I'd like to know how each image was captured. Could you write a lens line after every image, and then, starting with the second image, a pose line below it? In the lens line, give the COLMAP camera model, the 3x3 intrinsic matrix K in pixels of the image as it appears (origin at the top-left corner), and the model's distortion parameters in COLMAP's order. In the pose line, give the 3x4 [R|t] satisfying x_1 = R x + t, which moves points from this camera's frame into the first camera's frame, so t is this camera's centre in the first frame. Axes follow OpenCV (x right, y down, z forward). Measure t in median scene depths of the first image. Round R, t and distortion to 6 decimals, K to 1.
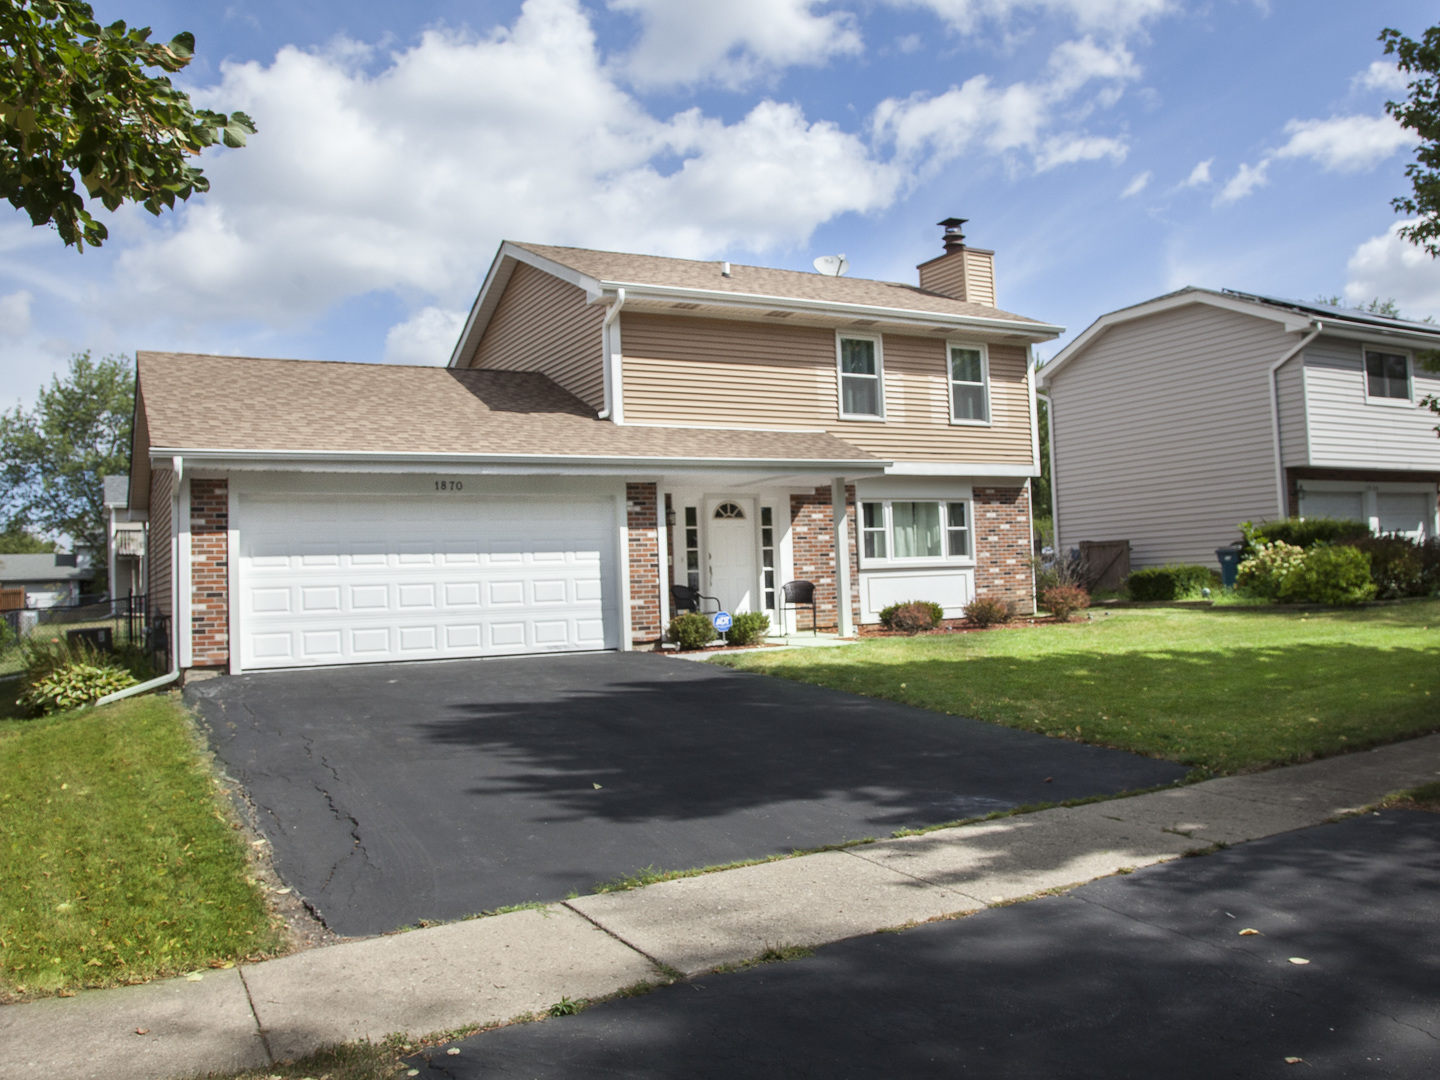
lens RADIAL K [[1139.8, 0, 719.8], [0, 1139.8, 527.5], [0, 0, 1]] dist [0.005903, 0.045720]
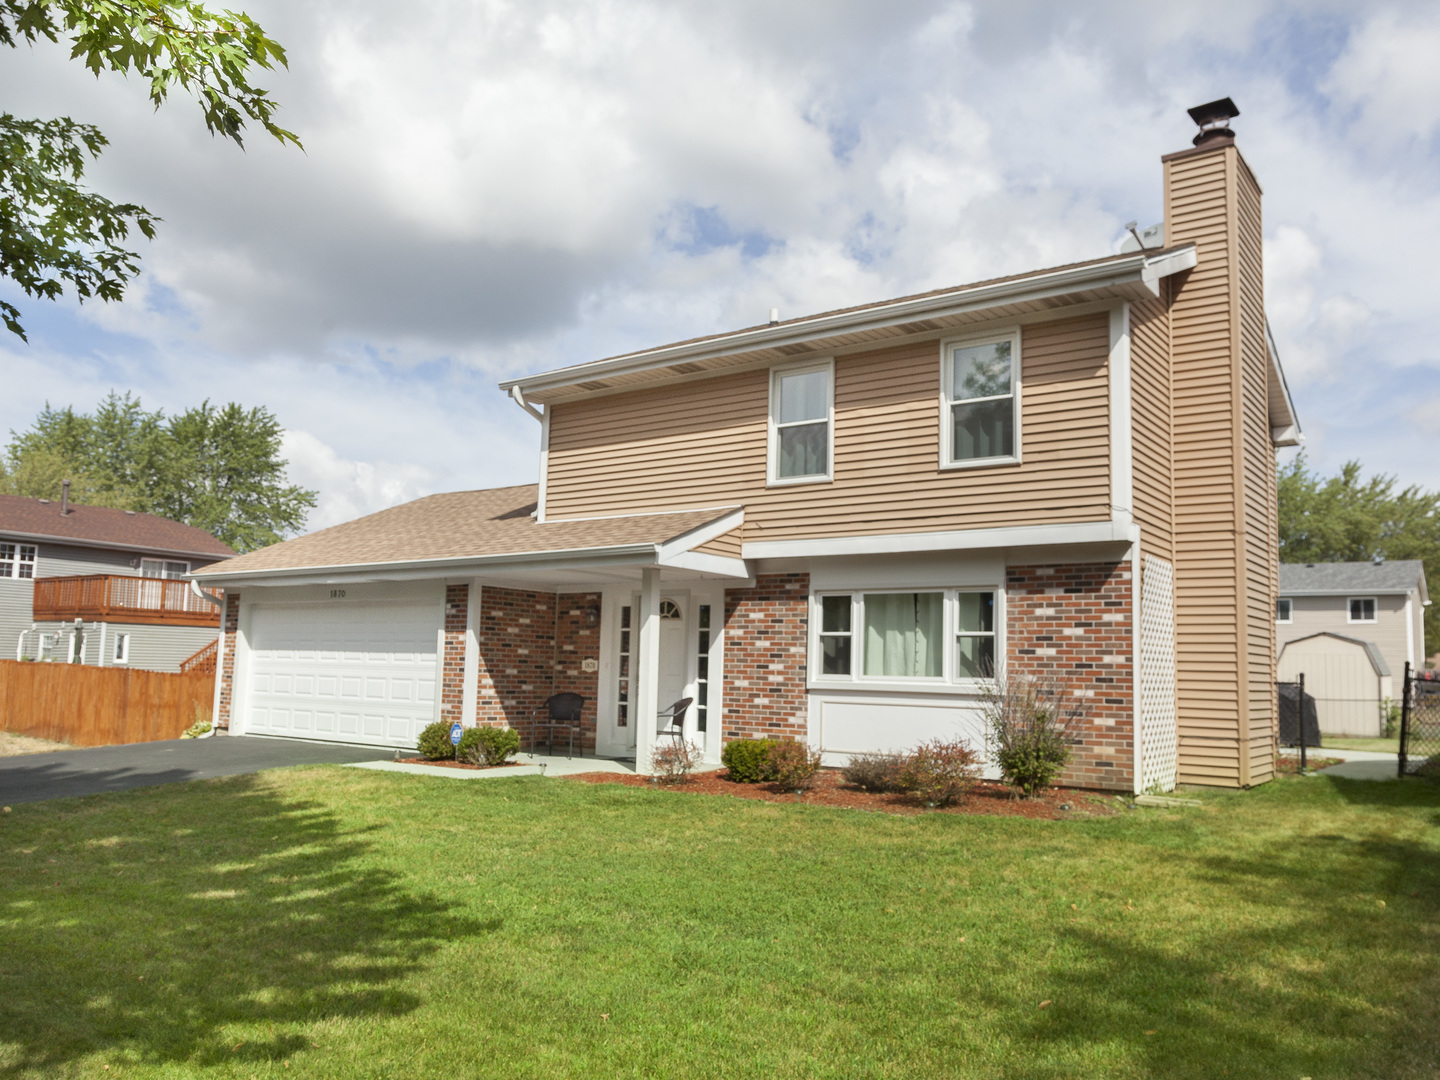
lens RADIAL K [[1139.8, 0, 725.2], [0, 1139.8, 555.3], [0, 0, 1]] dist [0.005903, 0.045720]
pose [[0.423430, -0.047100, -0.904703, 0.767743], [0.003429, 0.998724, -0.050390, -0.011807], [0.905922, 0.018235, 0.423052, 0.655814]]
